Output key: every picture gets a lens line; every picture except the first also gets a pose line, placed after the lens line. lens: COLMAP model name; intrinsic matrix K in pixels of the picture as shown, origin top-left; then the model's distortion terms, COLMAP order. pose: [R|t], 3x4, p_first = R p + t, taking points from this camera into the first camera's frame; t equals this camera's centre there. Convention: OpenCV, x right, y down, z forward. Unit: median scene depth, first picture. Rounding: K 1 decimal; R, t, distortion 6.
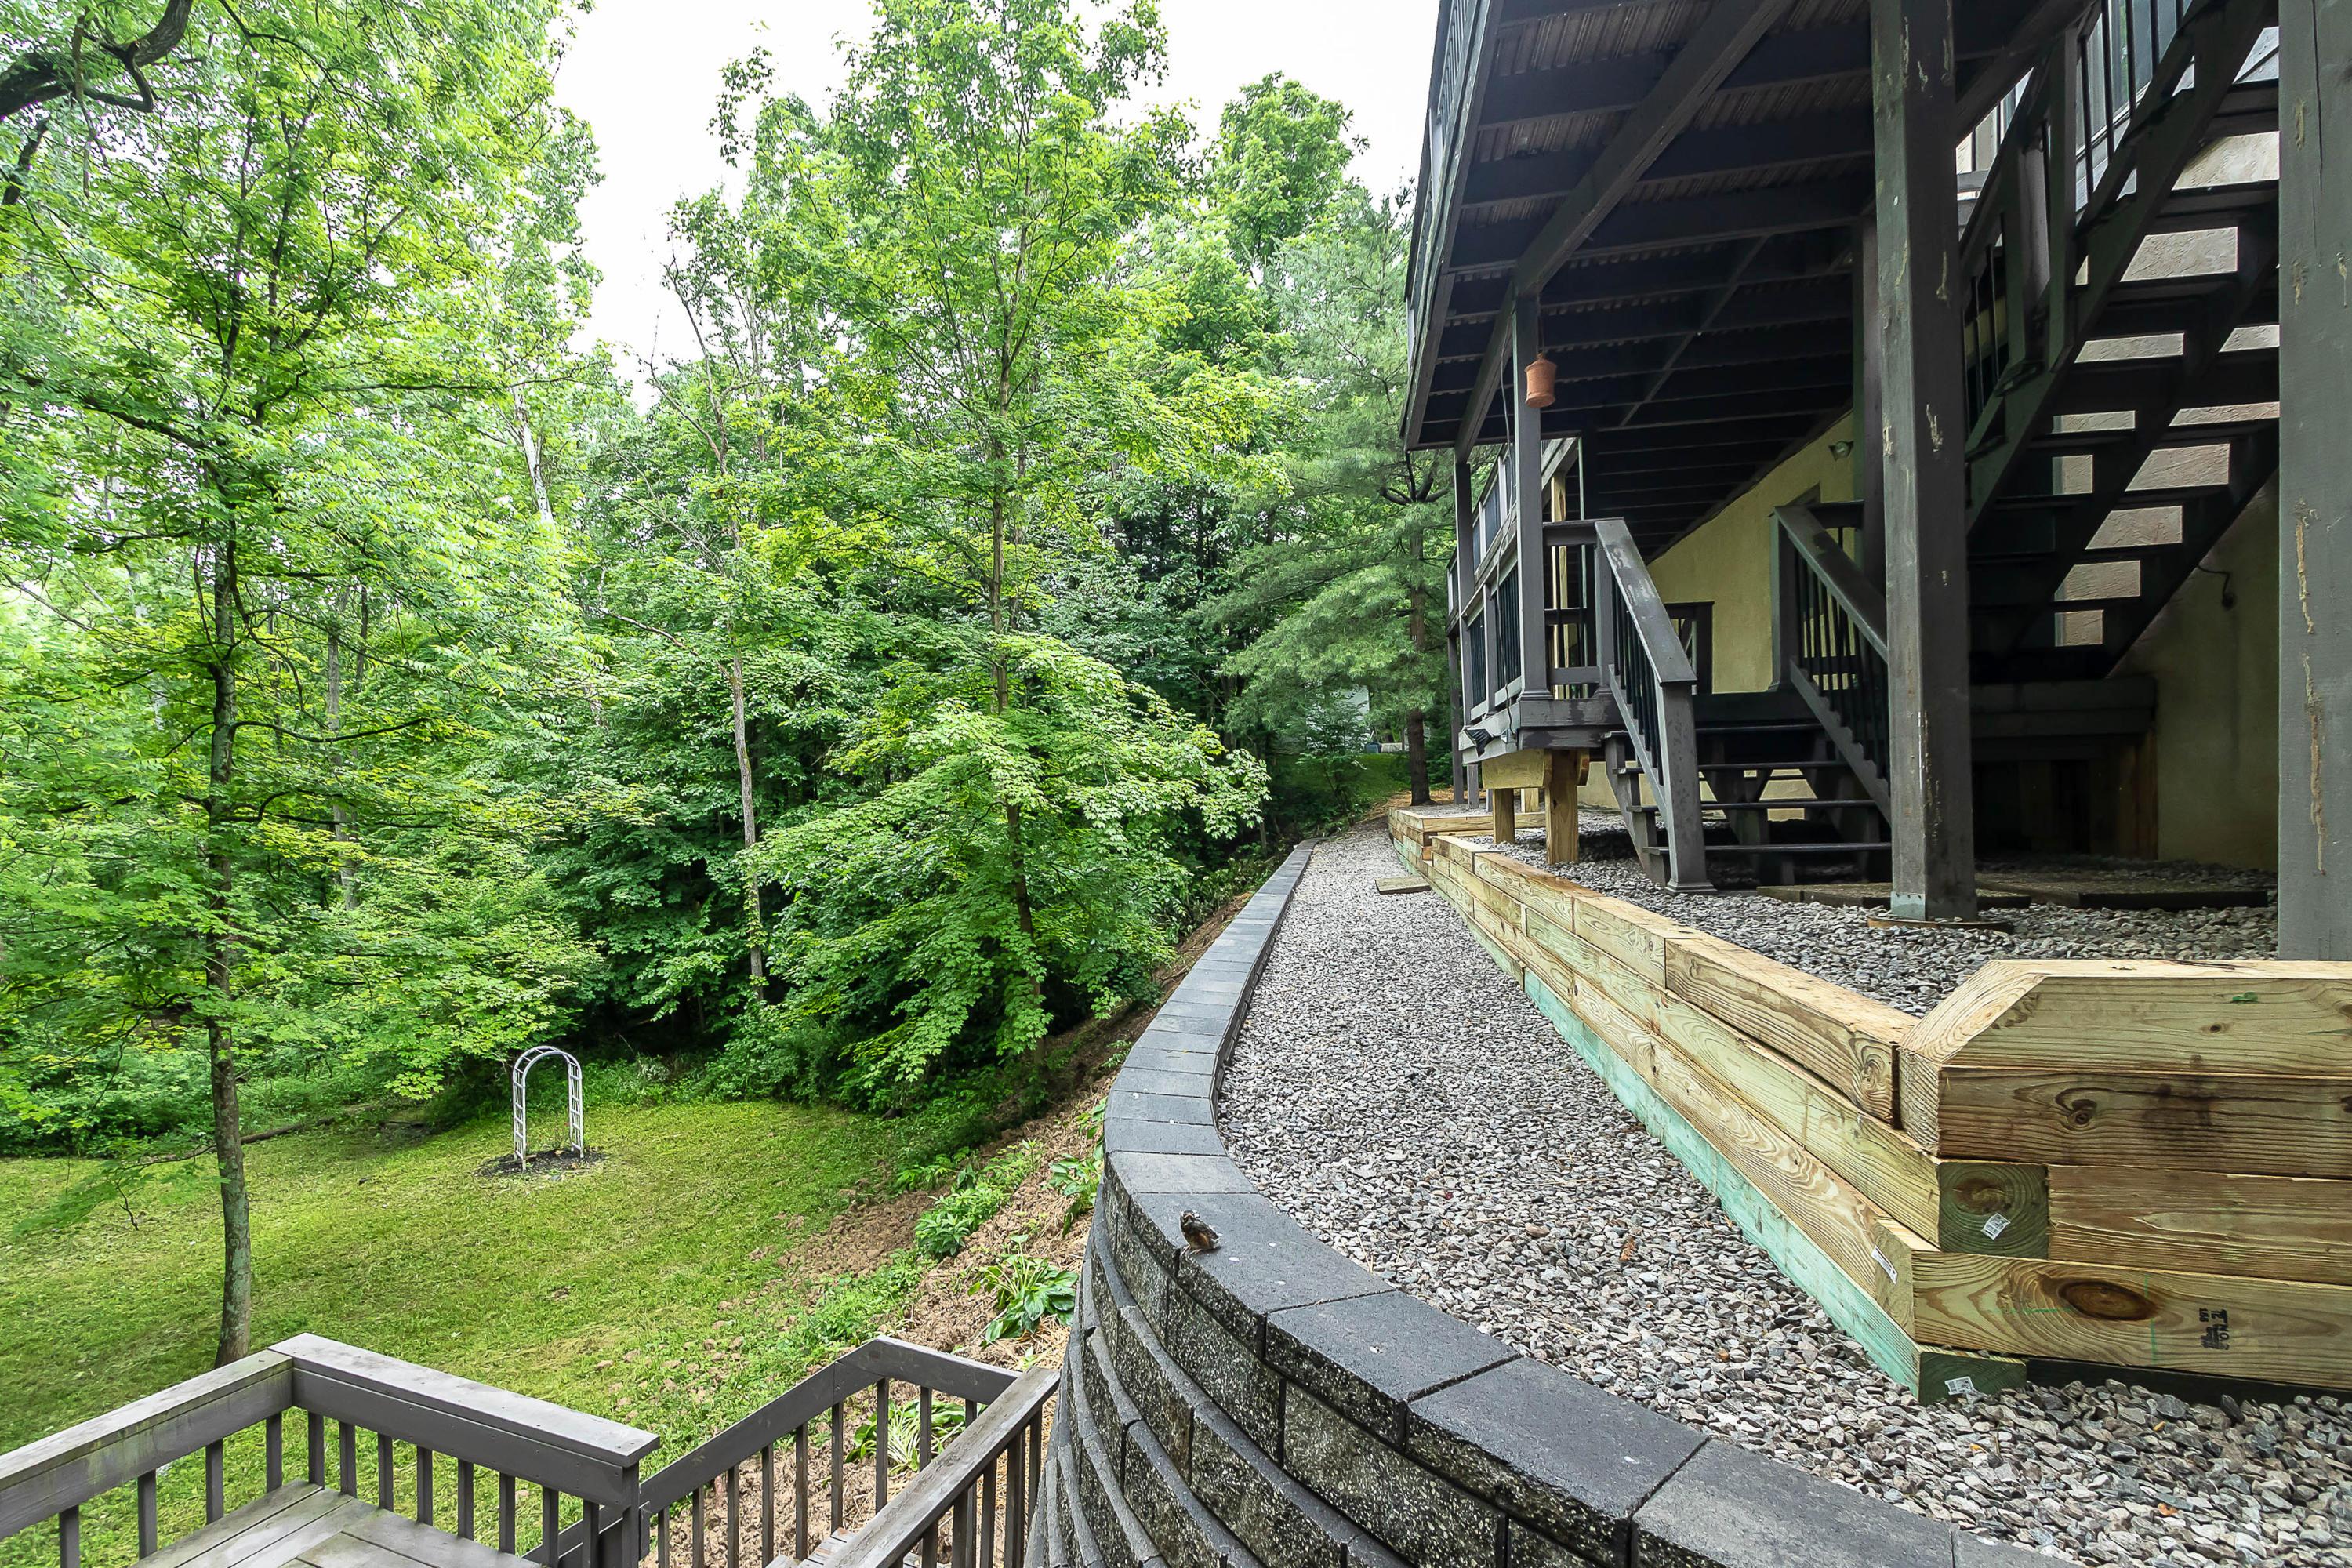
lens RADIAL K [[1121.6, 0, 1089.6], [0, 1121.6, 866.7], [0, 0, 1]] dist [0.002353, 0.001968]
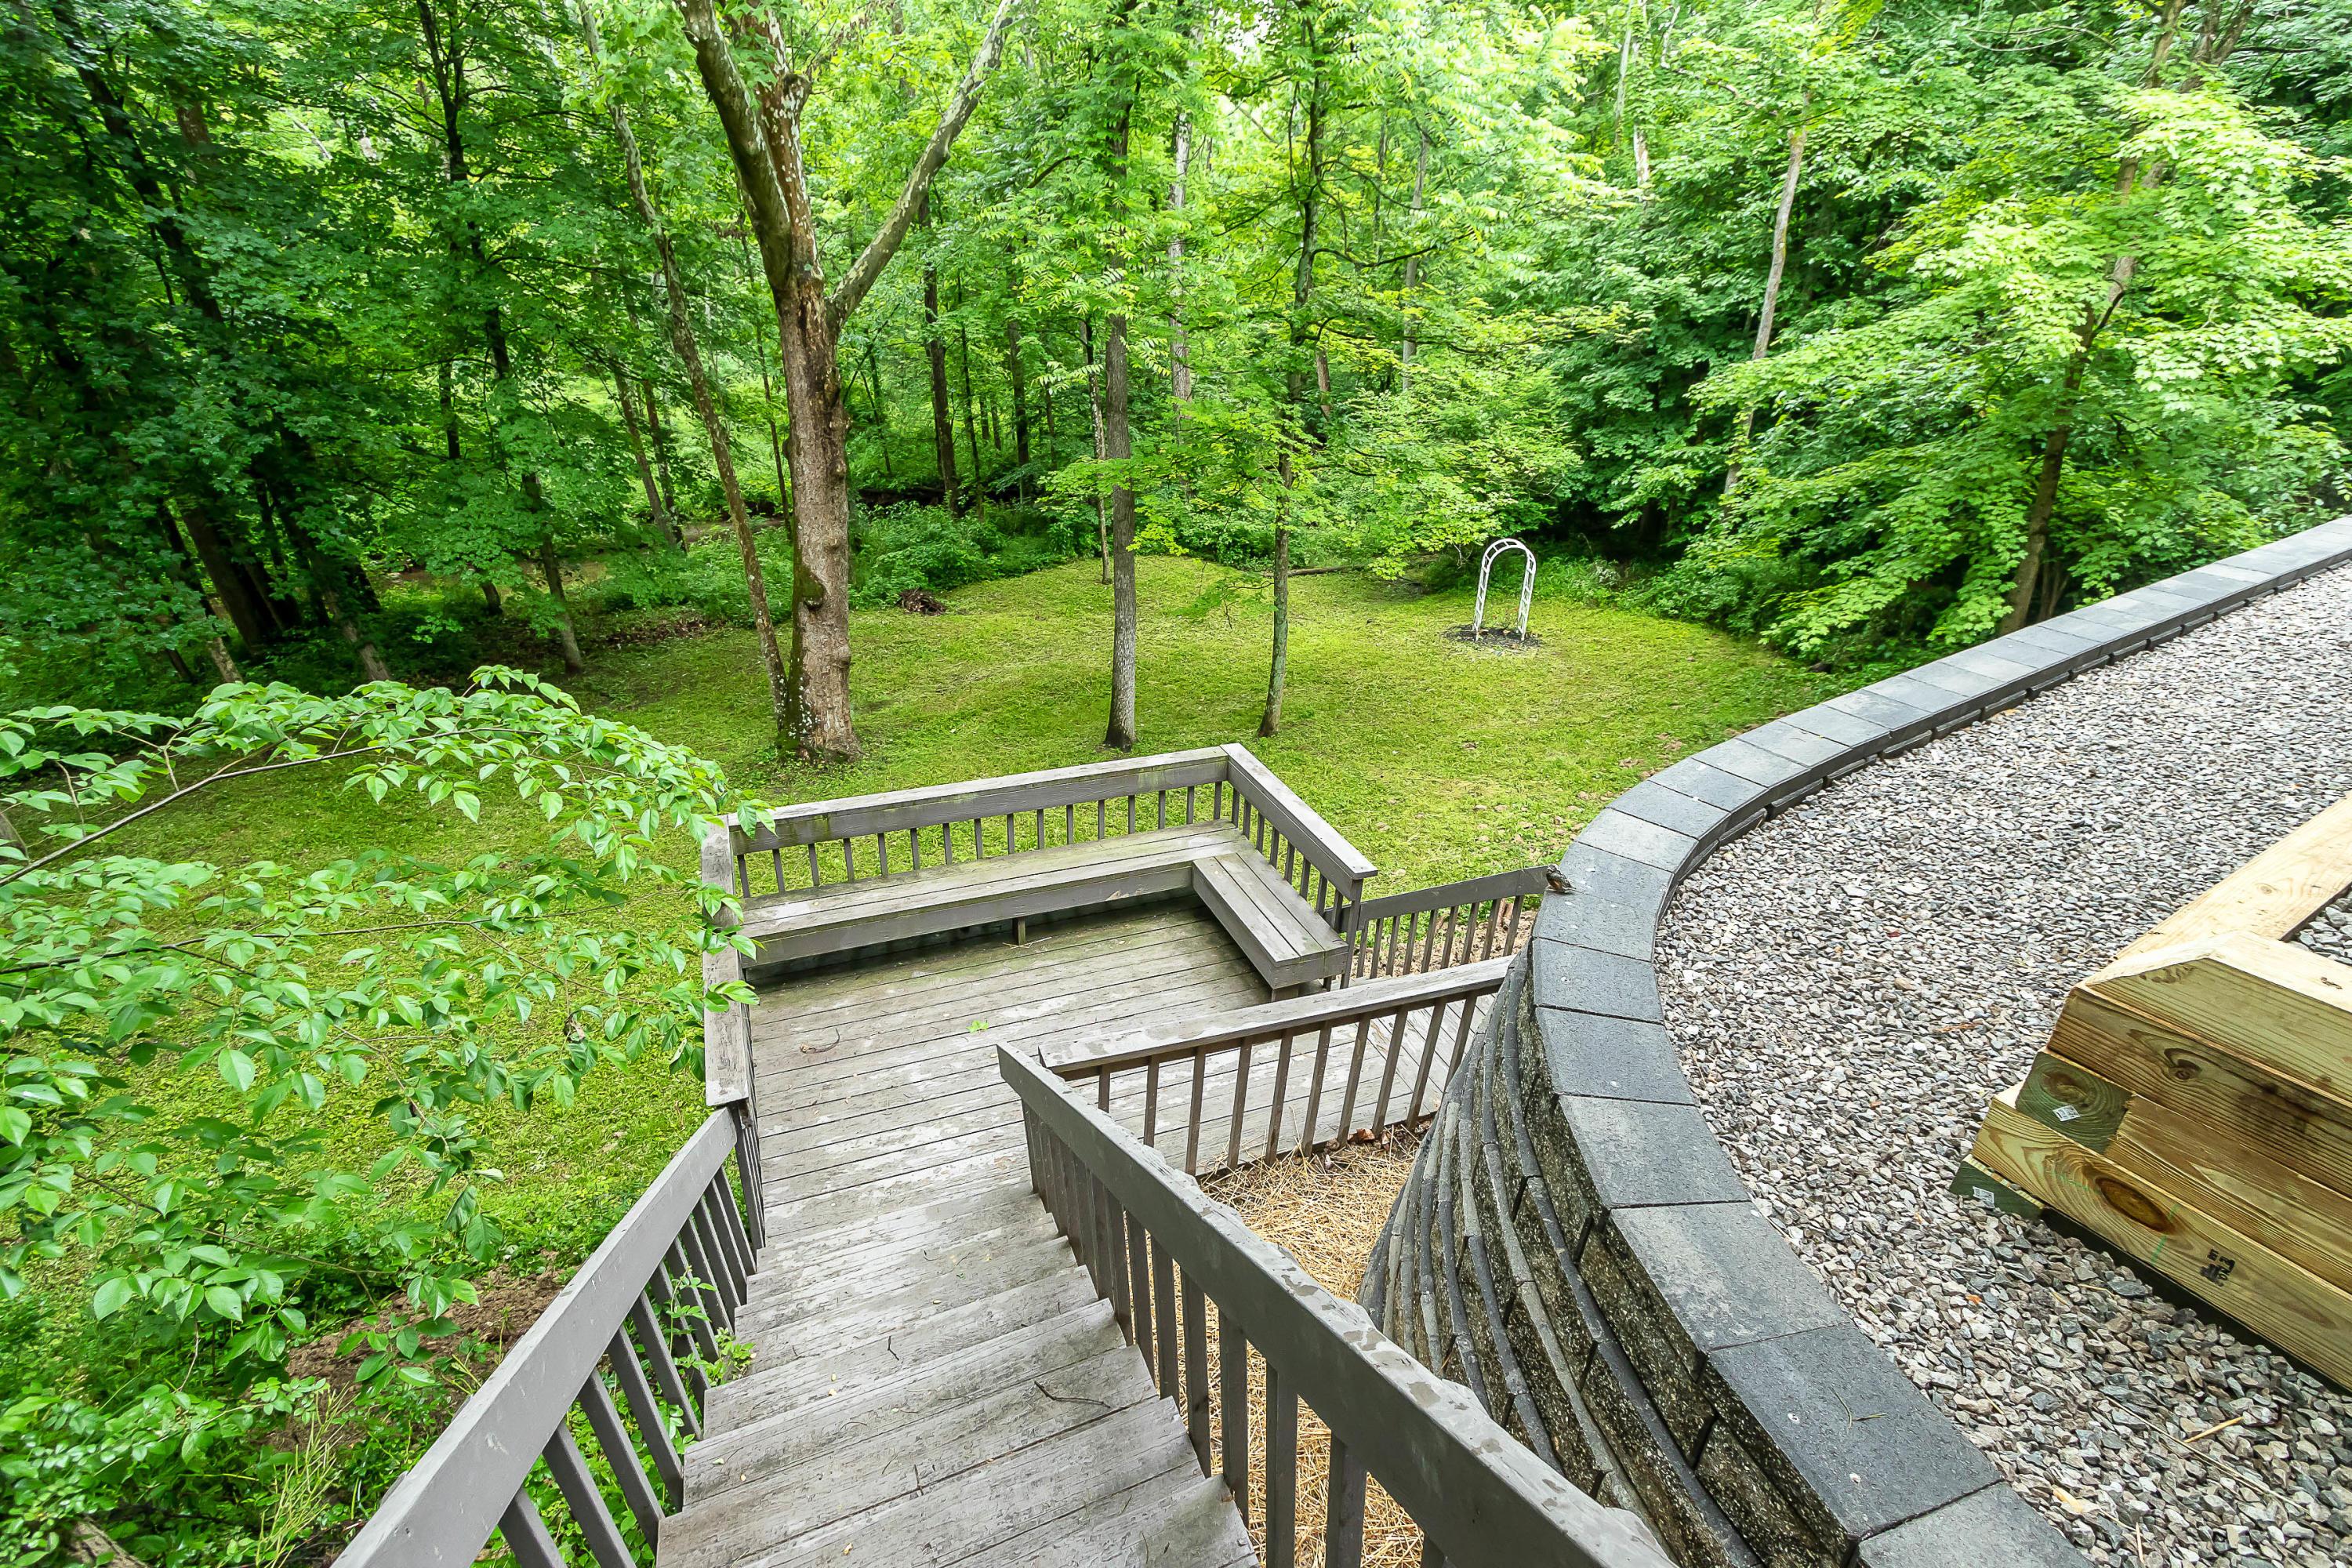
lens RADIAL K [[1067.8, 0, 1177.1], [0, 1067.8, 787.7], [0, 0, 1]] dist [0.009132, -0.002795]
pose [[0.698153, 0.308979, -0.645843, 0.073343], [-0.034029, 0.915383, 0.401144, -0.040964], [0.715139, -0.258083, 0.649592, -0.032713]]
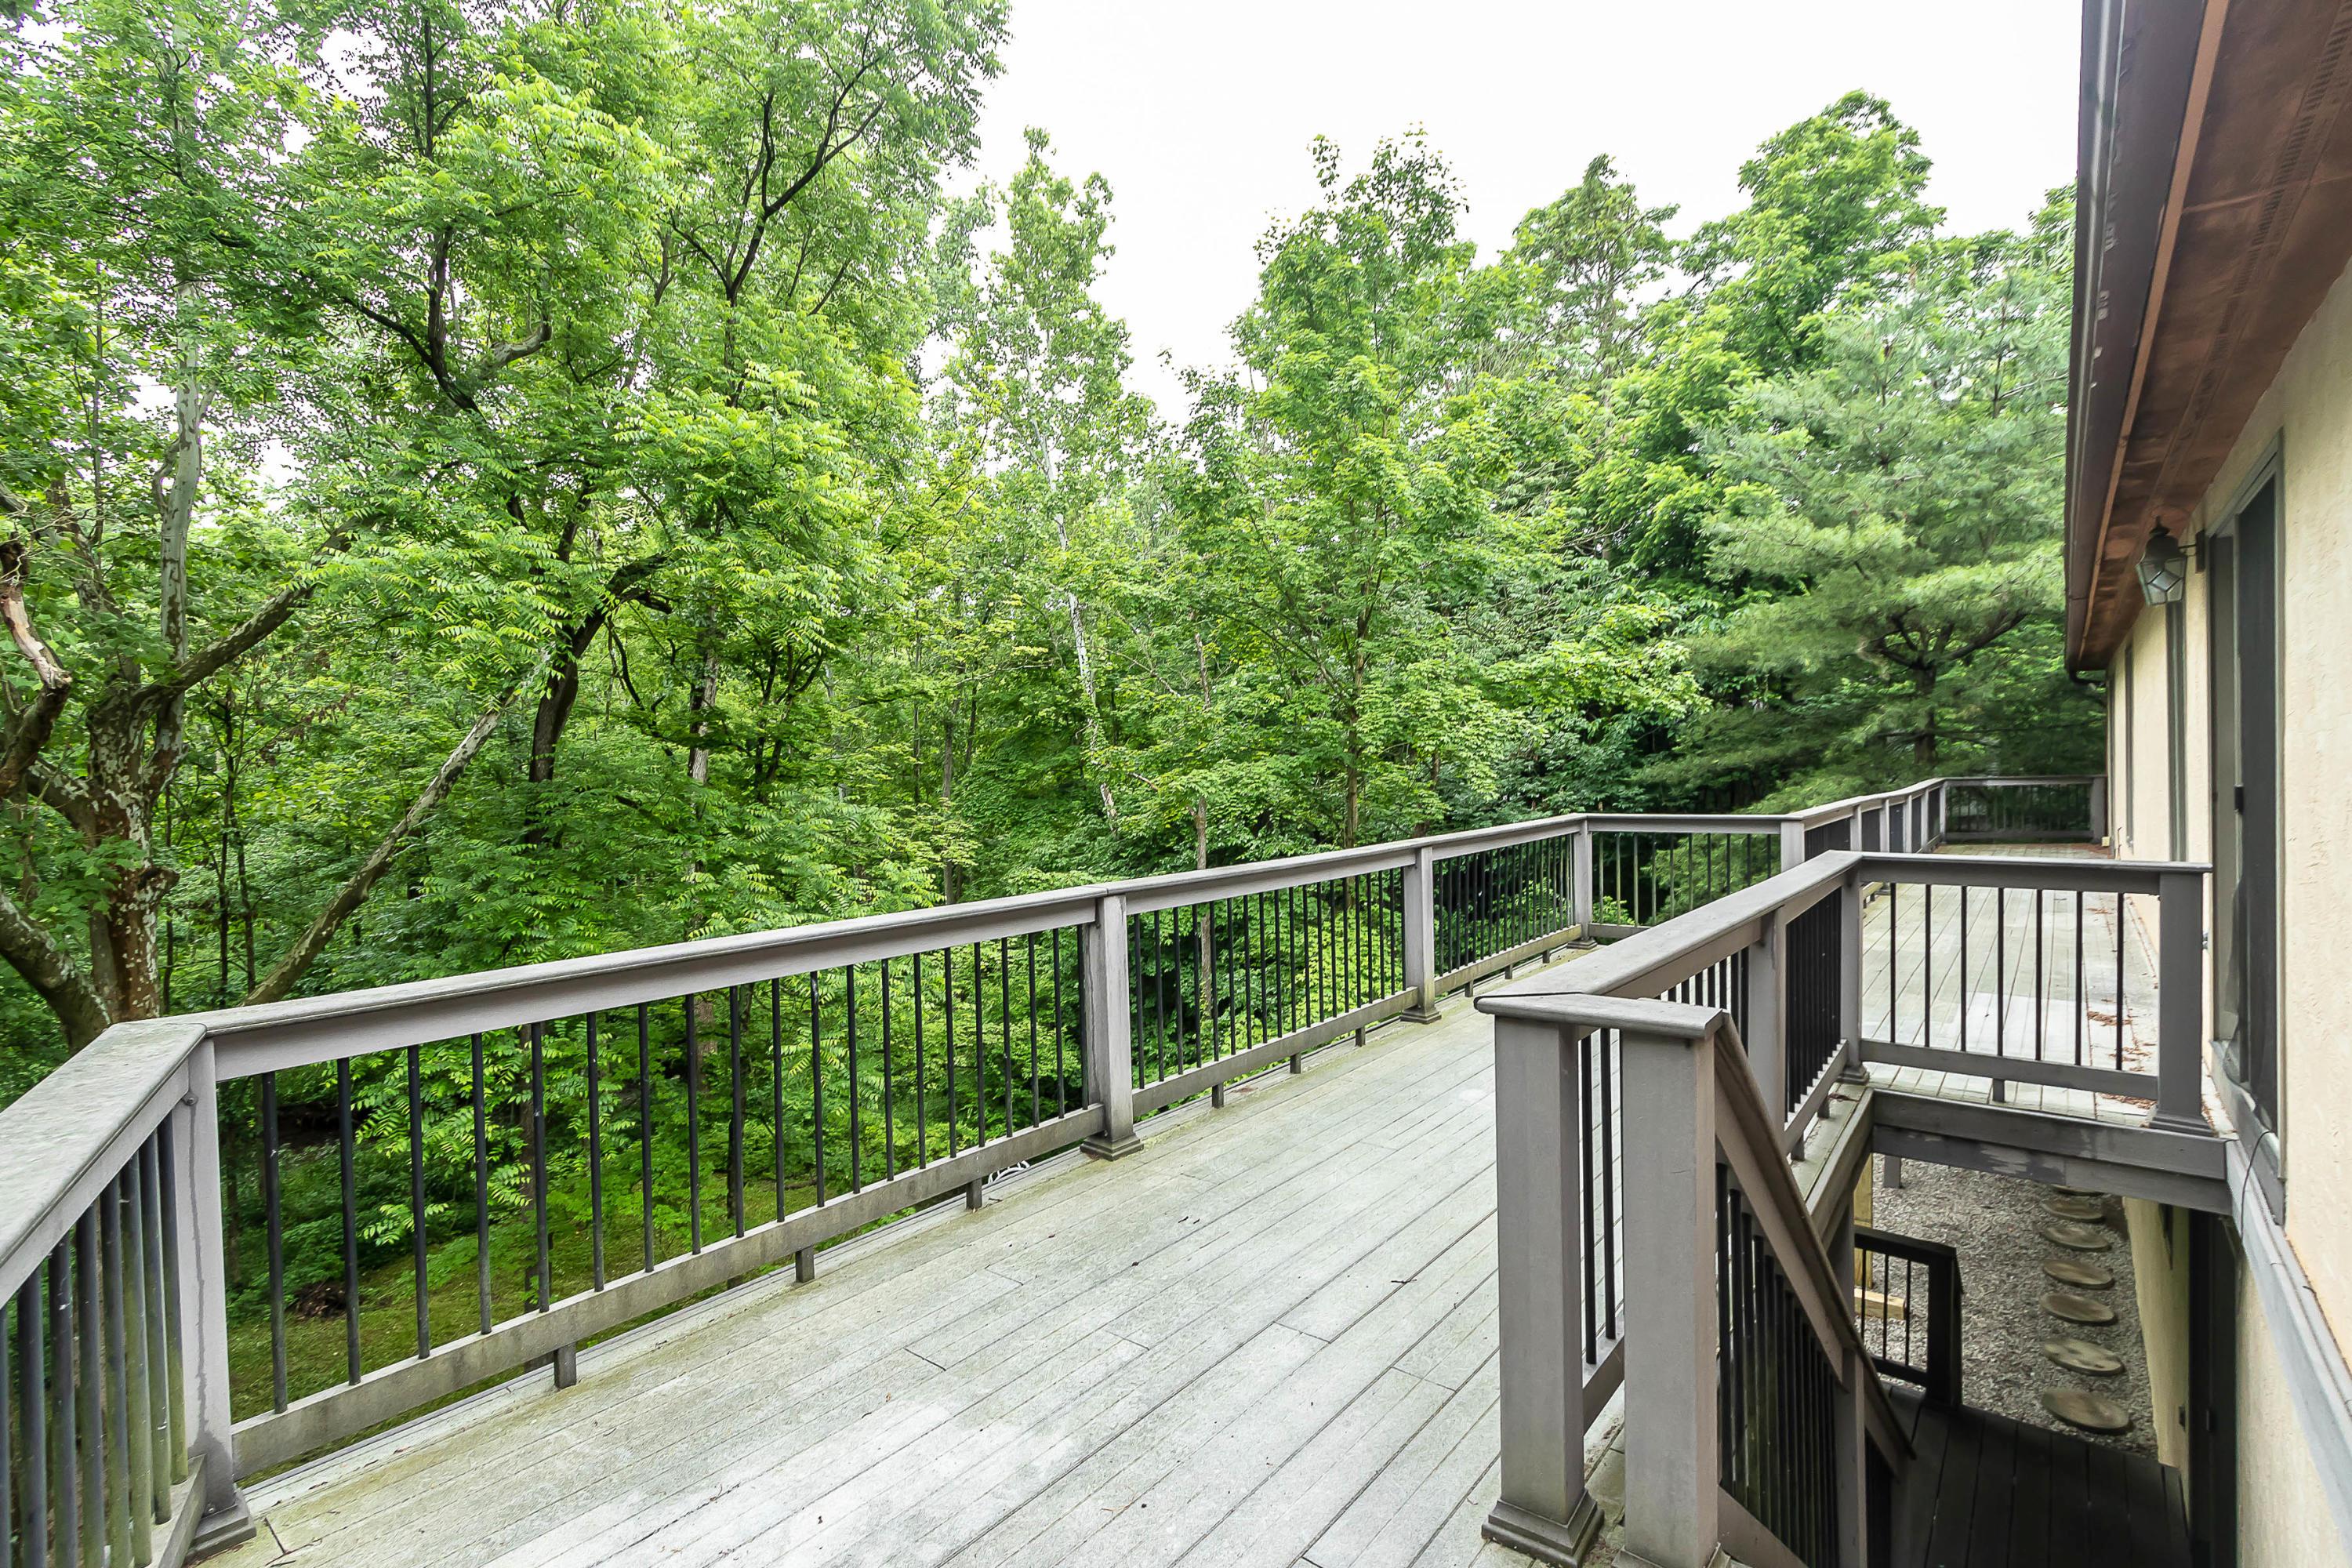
lens RADIAL K [[1067.8, 0, 1184.6], [0, 1067.8, 763.6], [0, 0, 1]] dist [0.009132, -0.002795]
pose [[0.902984, -0.002469, -0.429668, 0.198215], [-0.019151, 0.998758, -0.045988, -0.247964], [0.429248, 0.049755, 0.901815, 0.032232]]
